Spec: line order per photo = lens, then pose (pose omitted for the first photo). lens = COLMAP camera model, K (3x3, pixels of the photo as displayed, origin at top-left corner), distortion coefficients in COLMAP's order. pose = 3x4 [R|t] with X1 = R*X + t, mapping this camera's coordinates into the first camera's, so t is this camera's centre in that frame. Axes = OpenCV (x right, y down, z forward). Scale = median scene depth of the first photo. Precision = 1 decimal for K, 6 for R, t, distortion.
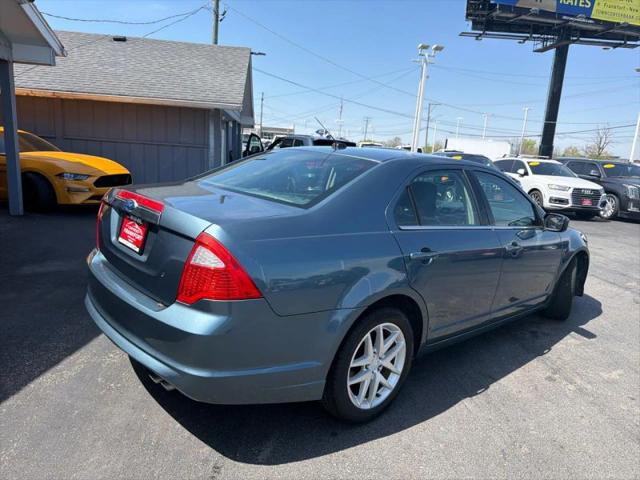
lens RADIAL K [[442.3, 0, 325.5], [0, 442.3, 239.6], [0, 0, 1]] dist [0.035785, -0.050661]
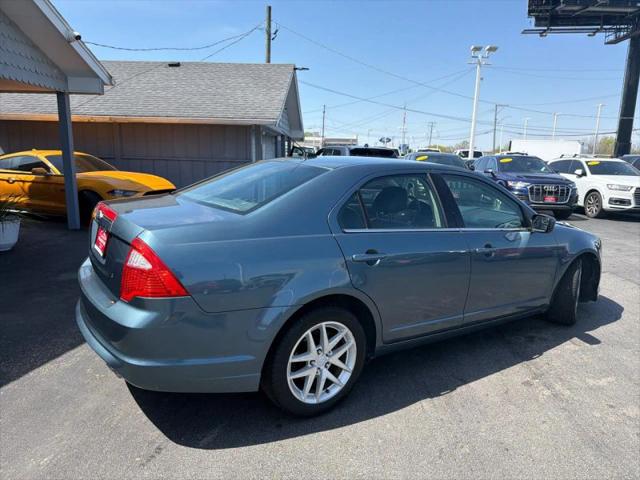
lens RADIAL K [[442.3, 0, 325.5], [0, 442.3, 239.6], [0, 0, 1]] dist [0.035785, -0.050661]
pose [[0.989291, -0.018179, -0.144823, 0.166093], [0.015178, 0.999647, -0.021801, 0.009531], [0.145168, 0.019369, 0.989217, -0.025867]]
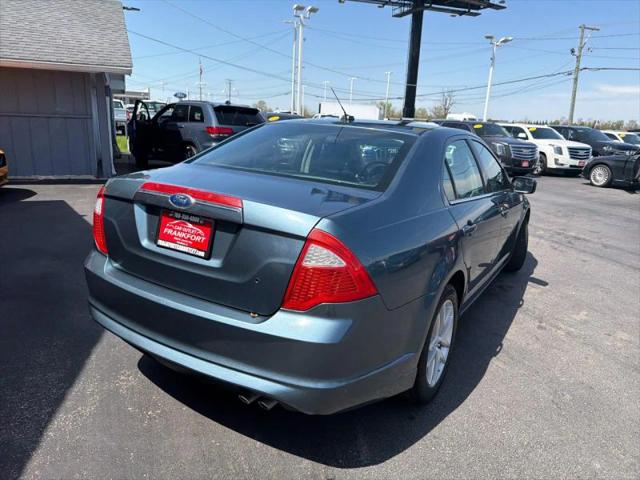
lens RADIAL K [[446.3, 0, 322.5], [0, 446.3, 233.2], [0, 0, 1]] dist [0.029729, -0.053584]
pose [[0.959763, -0.090576, 0.265804, -0.225096], [0.074154, 0.994702, 0.071201, -0.031393], [-0.270845, -0.048625, 0.961394, 0.067408]]
